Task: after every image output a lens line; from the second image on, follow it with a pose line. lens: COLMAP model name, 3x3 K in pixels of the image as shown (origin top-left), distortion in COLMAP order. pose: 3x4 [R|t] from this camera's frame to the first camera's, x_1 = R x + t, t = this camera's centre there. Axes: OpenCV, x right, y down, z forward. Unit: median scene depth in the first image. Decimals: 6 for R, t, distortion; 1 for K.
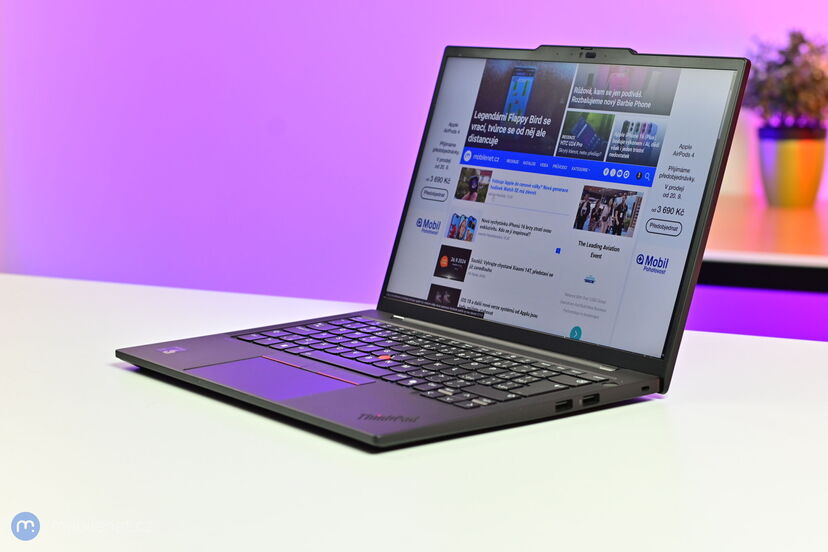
lens RADIAL K [[1853.4, 0, 414.0], [0, 1853.4, 276.0], [0, 0, 1]] dist [0.000085, -0.195744]
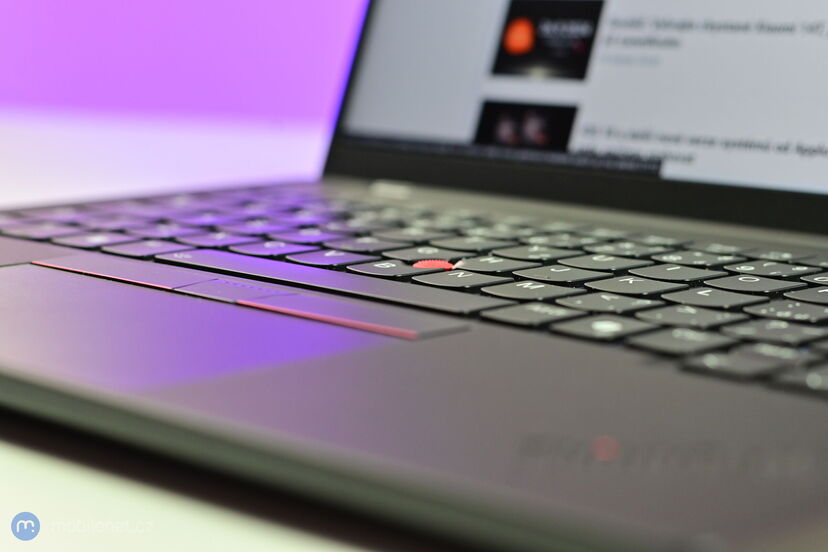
lens RADIAL K [[1999.6, 0, 414.0], [0, 1999.6, 276.0], [0, 0, 1]] dist [0.043273, 0.120591]
pose [[0.990486, 0.006057, 0.137483, -0.061213], [-0.004151, 0.999891, -0.014147, 0.047302], [-0.137554, 0.013442, 0.990403, 0.624121]]
